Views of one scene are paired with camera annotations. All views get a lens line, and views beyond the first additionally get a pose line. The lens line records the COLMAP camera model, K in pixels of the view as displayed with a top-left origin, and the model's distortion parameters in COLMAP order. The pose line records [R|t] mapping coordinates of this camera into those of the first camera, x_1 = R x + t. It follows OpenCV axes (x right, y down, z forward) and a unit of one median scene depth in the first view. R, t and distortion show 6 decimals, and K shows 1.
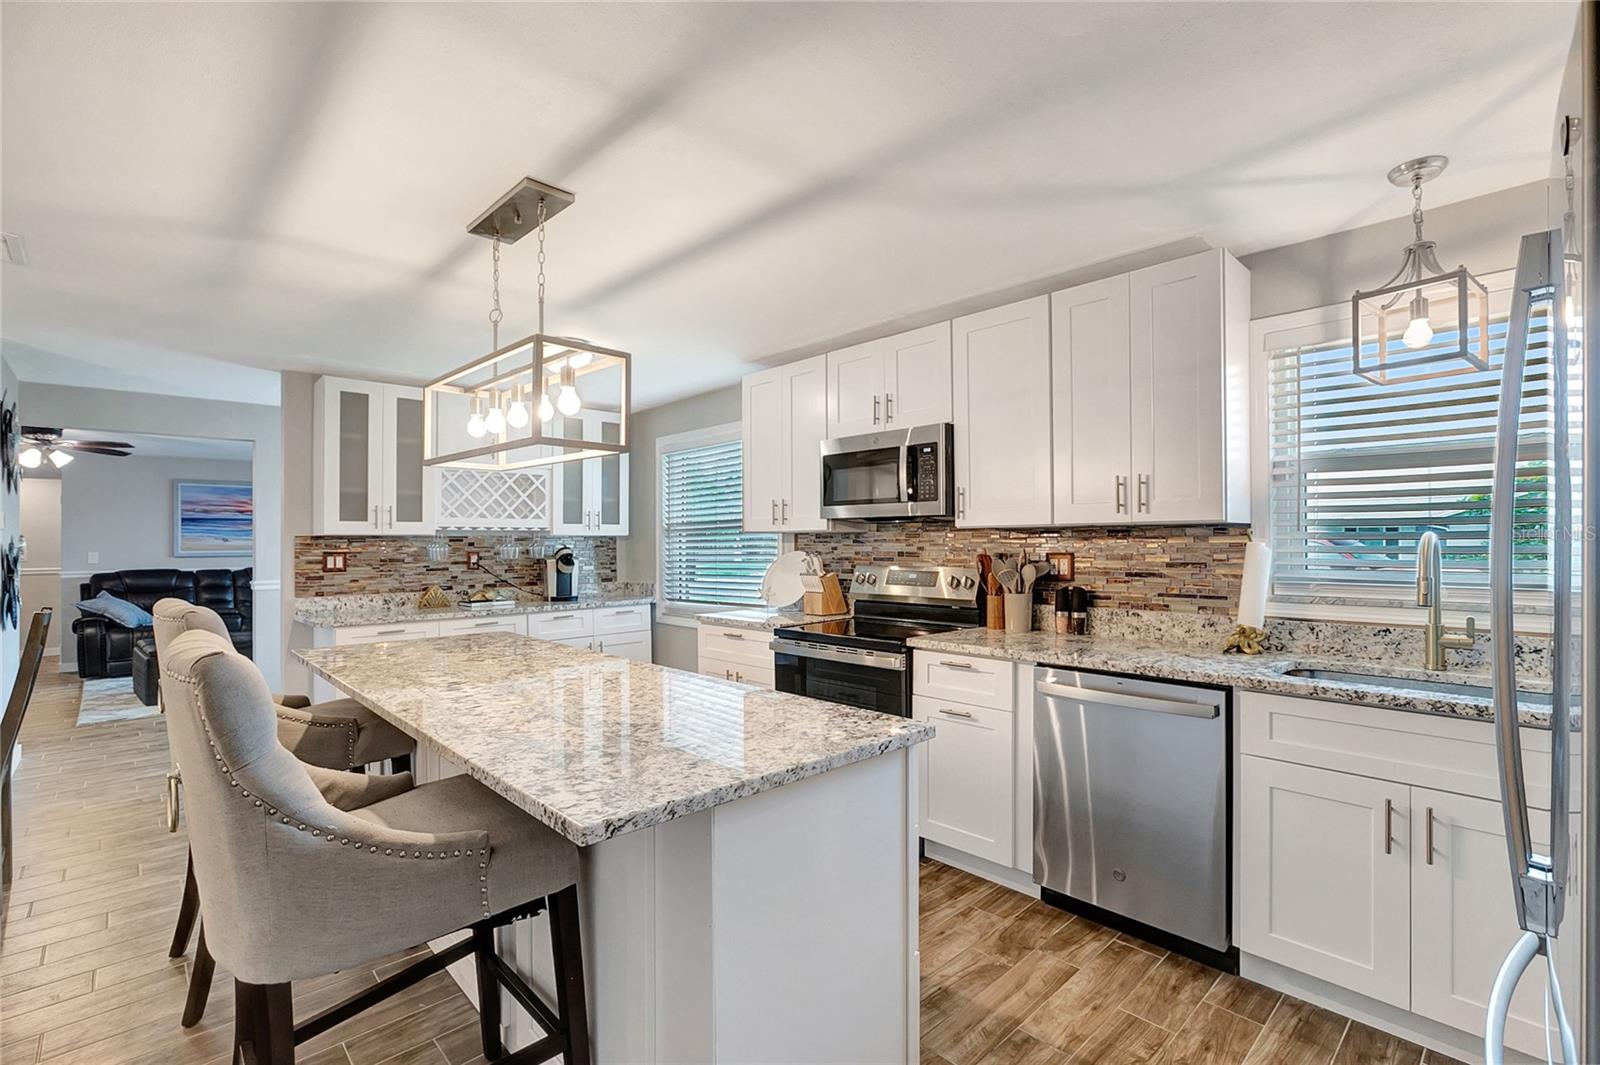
lens RADIAL K [[727.2, 0, 793.3], [0, 727.2, 526.1], [0, 0, 1]] dist [-0.014885, 0.000226]
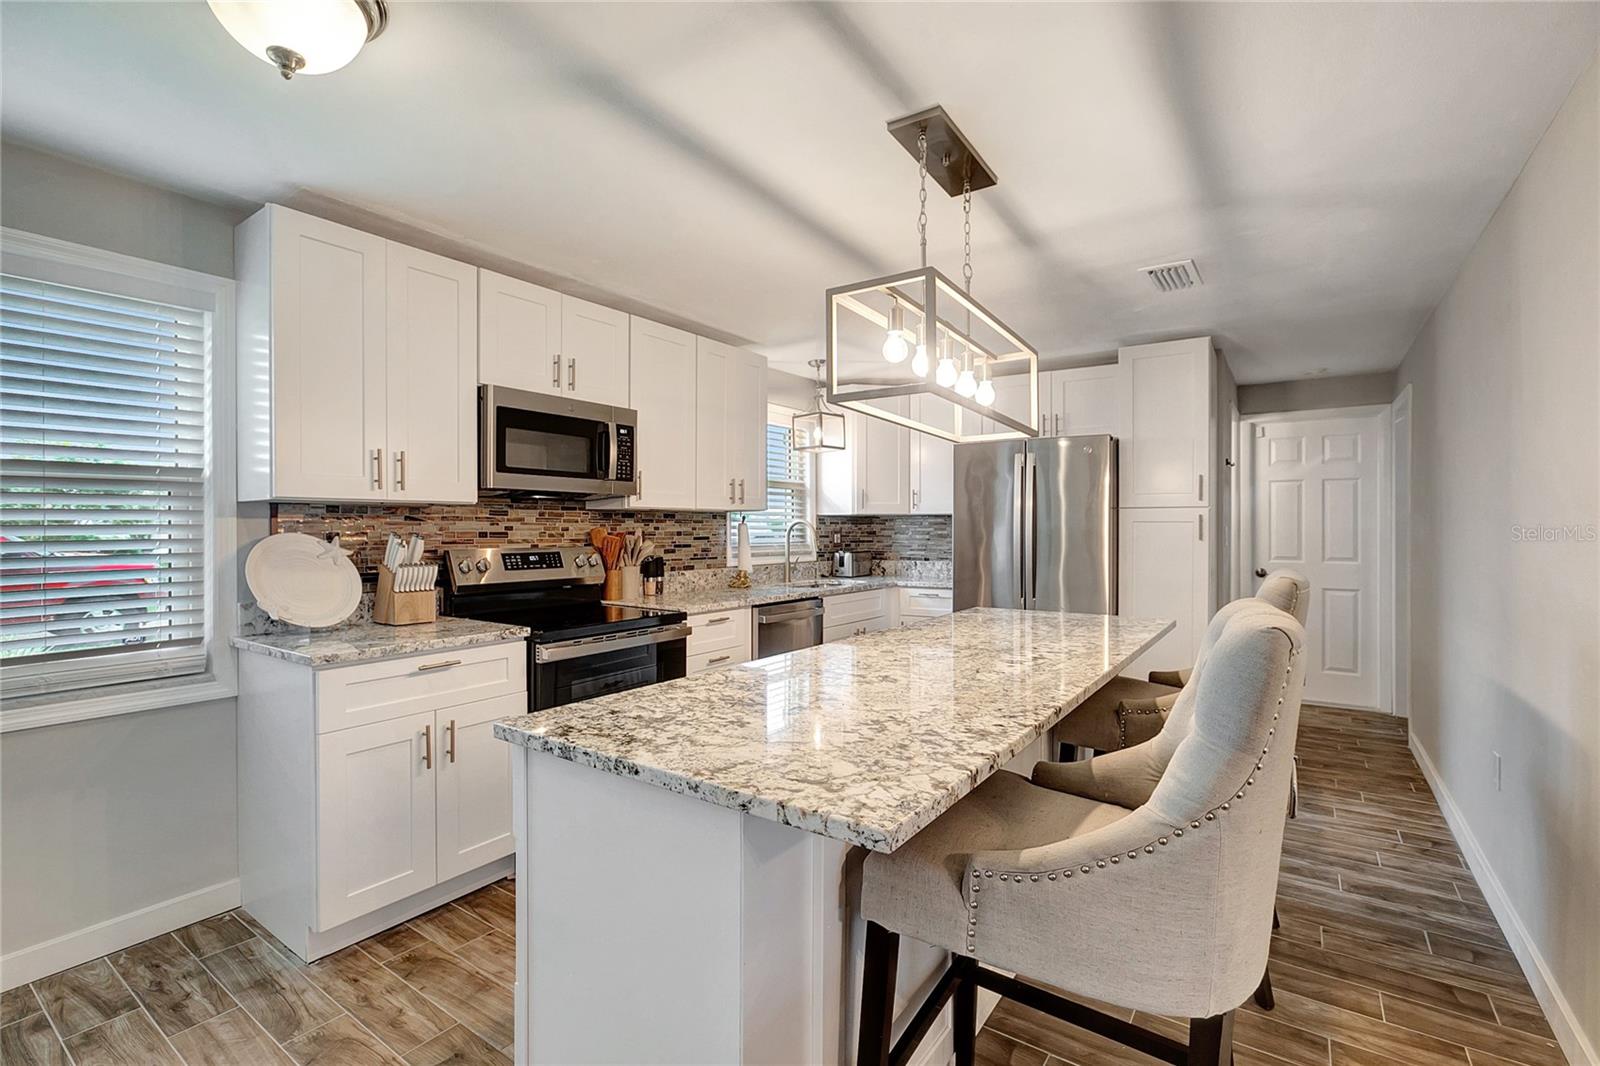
lens RADIAL K [[727.2, 0, 793.3], [0, 727.2, 526.6], [0, 0, 1]] dist [-0.014885, 0.000226]
pose [[-0.202495, 0.004892, 0.979271, -0.642494], [-0.023233, 0.999682, -0.009798, 0.025134], [-0.979008, -0.024736, -0.202317, 0.709382]]
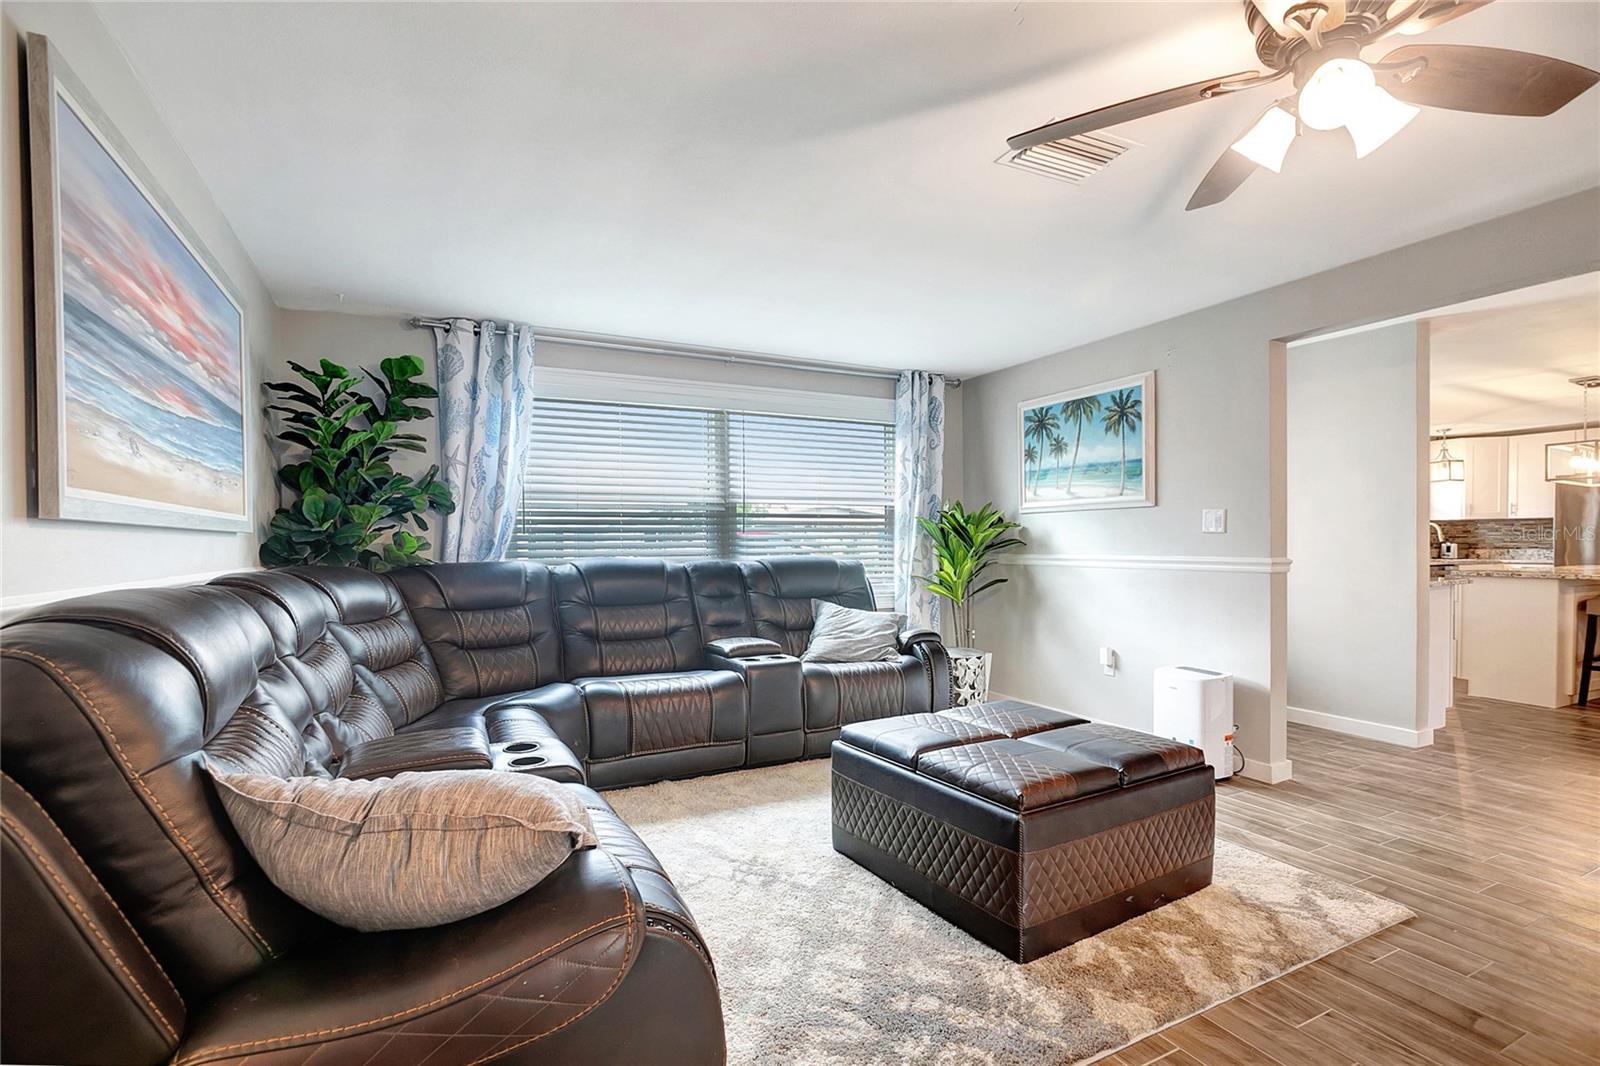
lens RADIAL K [[724.3, 0, 806.7], [0, 724.3, 564.6], [0, 0, 1]] dist [-0.003862, -0.000108]
pose [[0.287083, -0.028574, 0.957479, -1.819662], [-0.013514, 0.999335, 0.033876, 0.069253], [-0.957810, -0.022664, 0.286506, 1.478928]]
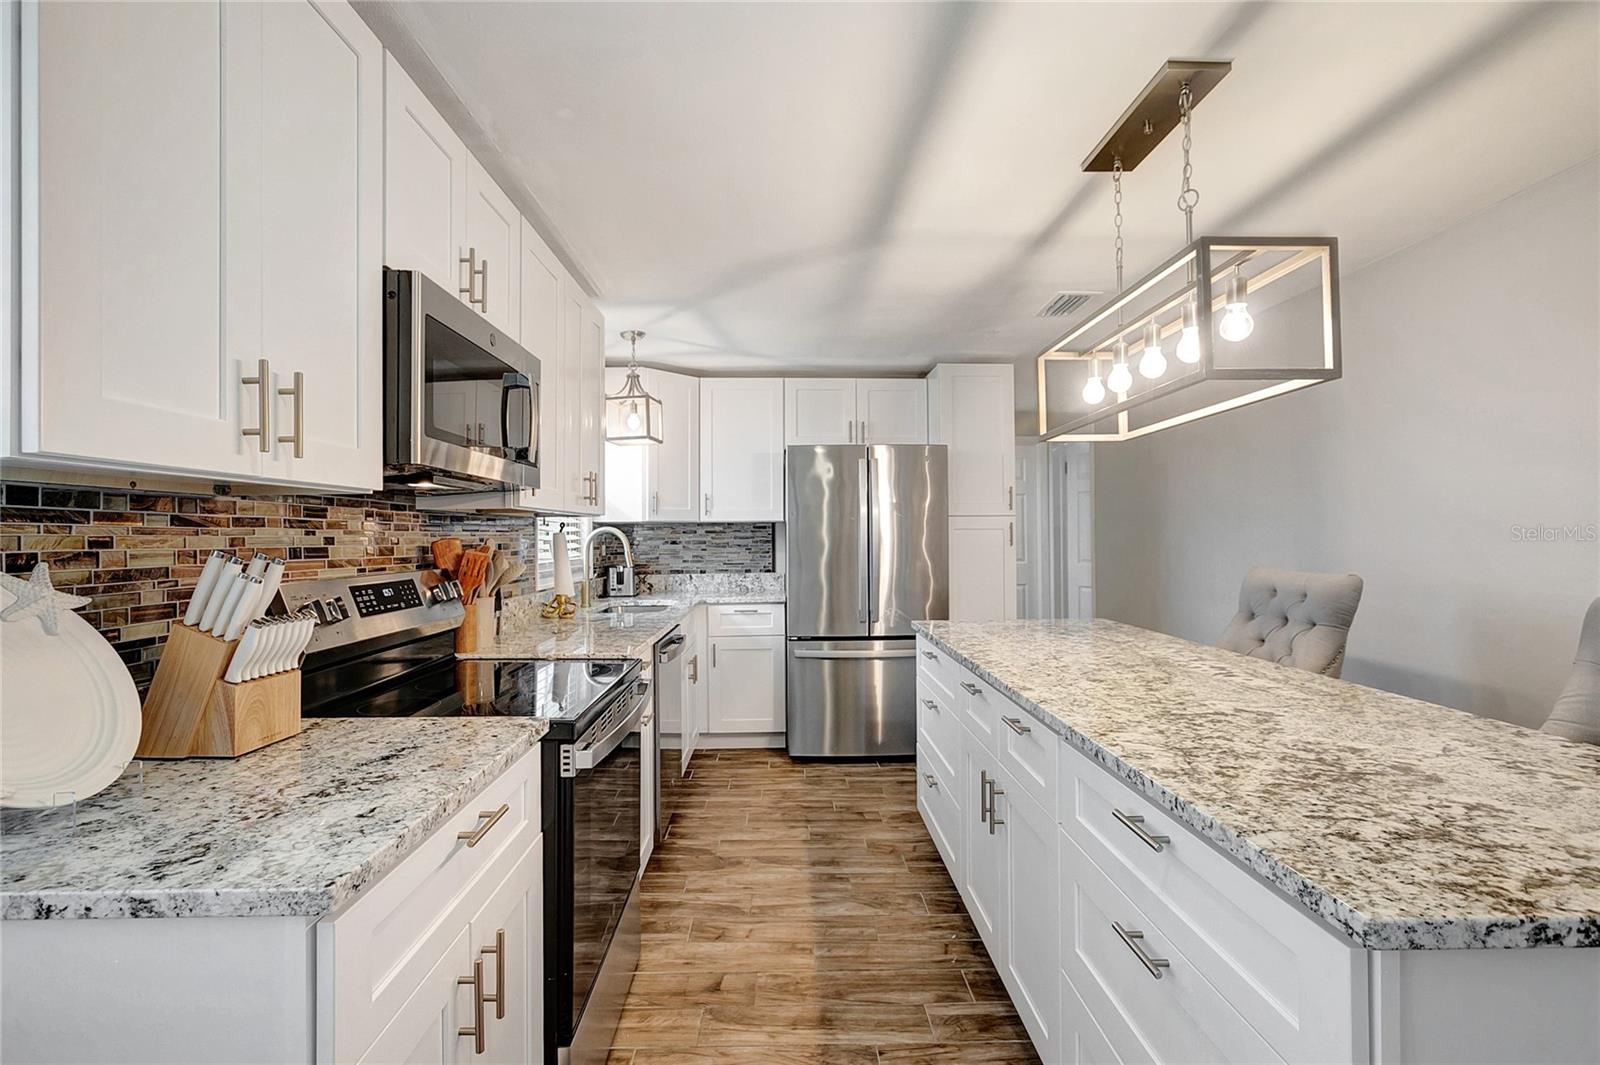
lens RADIAL K [[728.1, 0, 795.8], [0, 728.1, 520.2], [0, 0, 1]] dist [-0.001570, 0.000336]
pose [[-0.739778, 0.023623, 0.672436, -0.327931], [-0.006422, 0.999090, -0.042164, 0.030326], [-0.672820, -0.035510, -0.738953, 0.972734]]
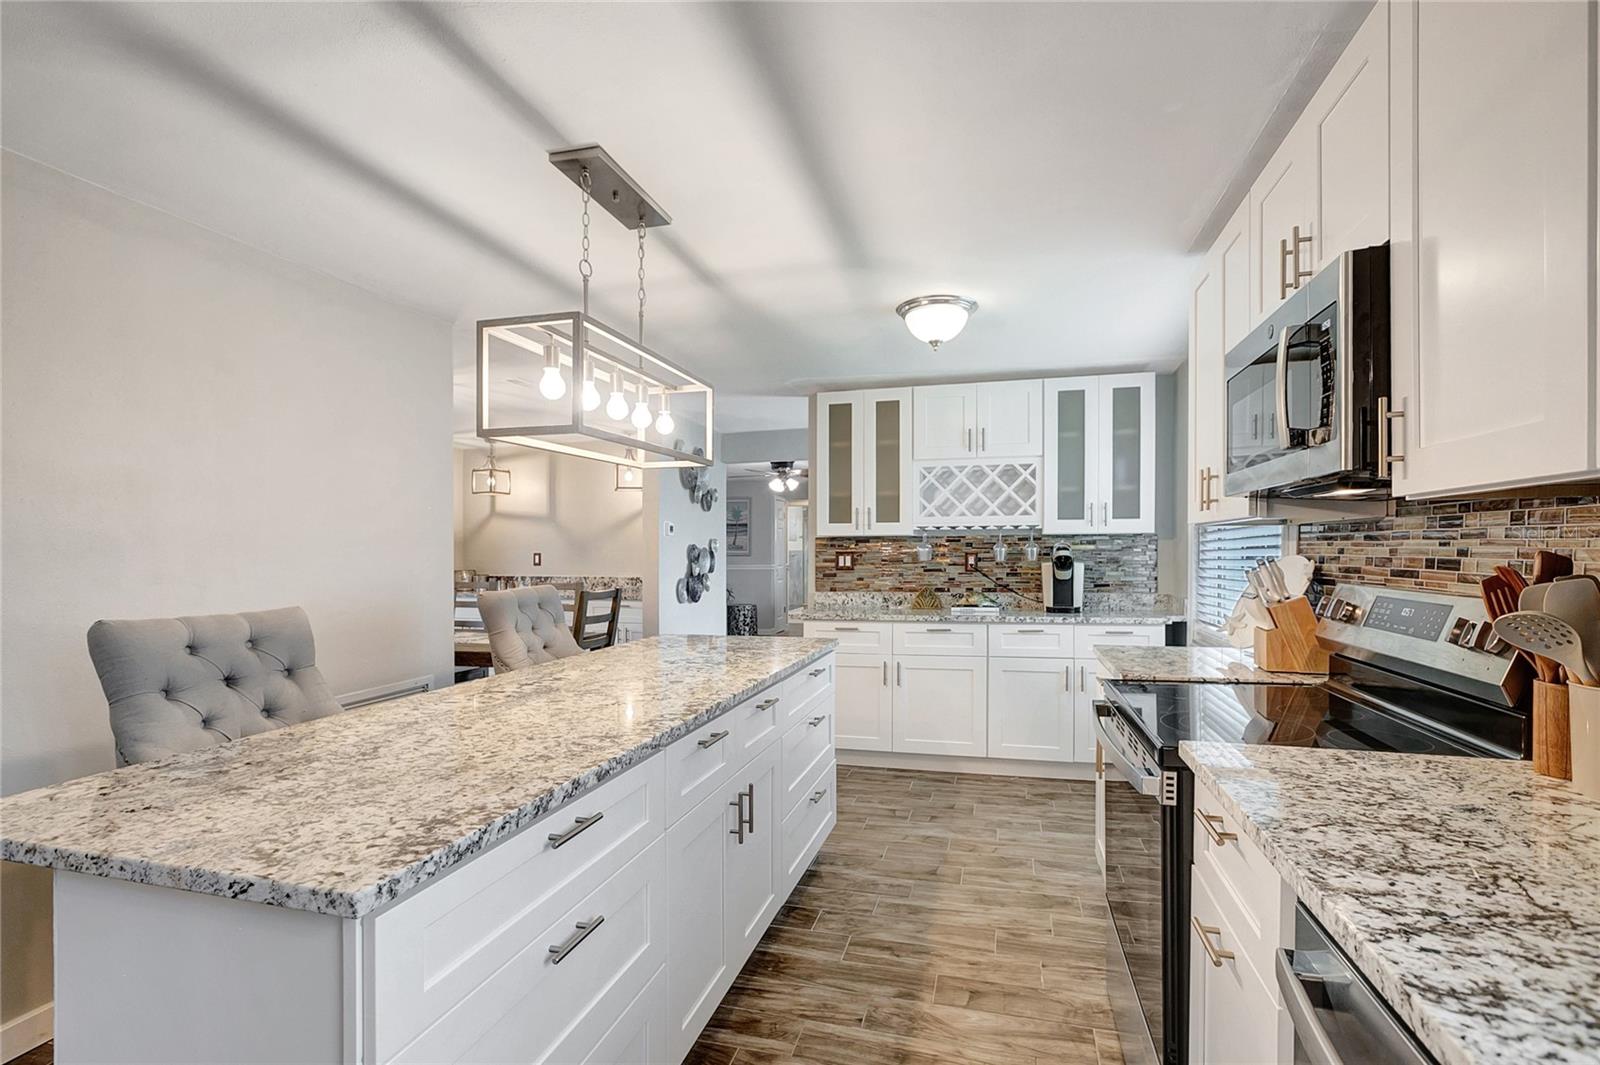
lens RADIAL K [[734.6, 0, 804.9], [0, 734.6, 551.1], [0, 0, 1]] dist [-0.003331, 0.000029]
pose [[0.525650, 0.005740, -0.850682, 0.288892], [0.021344, 0.999573, 0.019933, 0.011150], [0.850433, -0.028635, 0.525303, 0.364766]]
